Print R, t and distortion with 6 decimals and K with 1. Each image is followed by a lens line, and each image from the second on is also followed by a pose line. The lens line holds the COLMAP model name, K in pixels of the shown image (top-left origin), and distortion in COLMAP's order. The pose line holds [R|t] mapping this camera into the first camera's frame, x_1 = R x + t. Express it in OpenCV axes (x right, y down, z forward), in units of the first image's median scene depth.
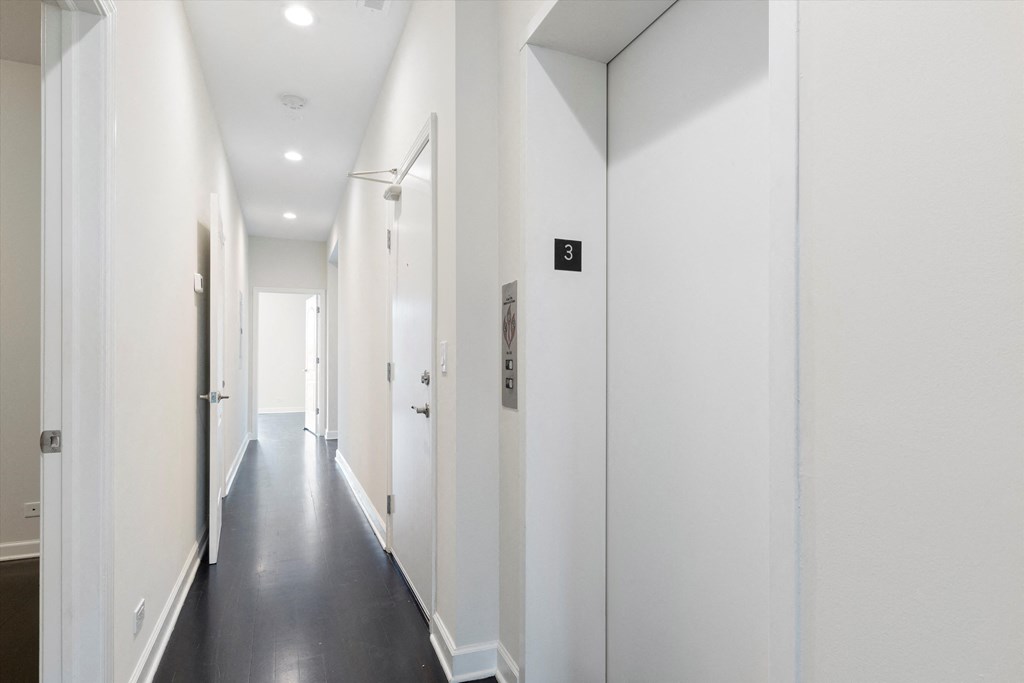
lens RADIAL K [[486.9, 0, 495.8], [0, 486.9, 360.0], [0, 0, 1]] dist [-0.004445, -0.000721]
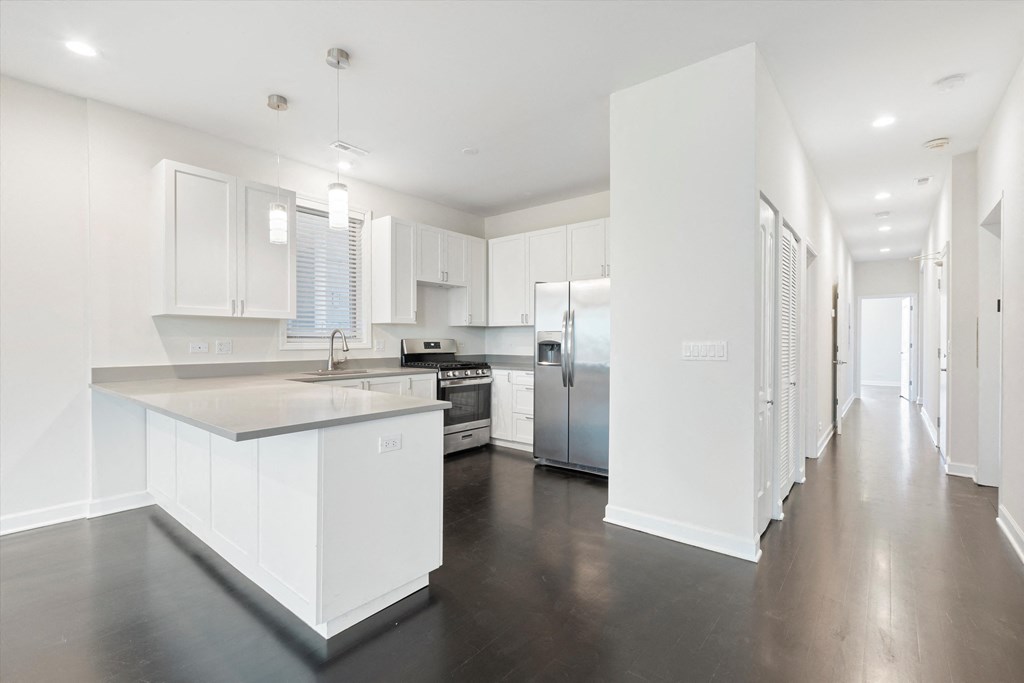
lens RADIAL K [[459.2, 0, 511.5], [0, 459.2, 343.2], [0, 0, 1]] dist [0.000672, -0.000028]
pose [[0.449846, 0.001641, -0.893104, 0.304221], [-0.000955, 0.999999, 0.001356, -0.007091], [0.893105, 0.000243, 0.449847, -0.625908]]
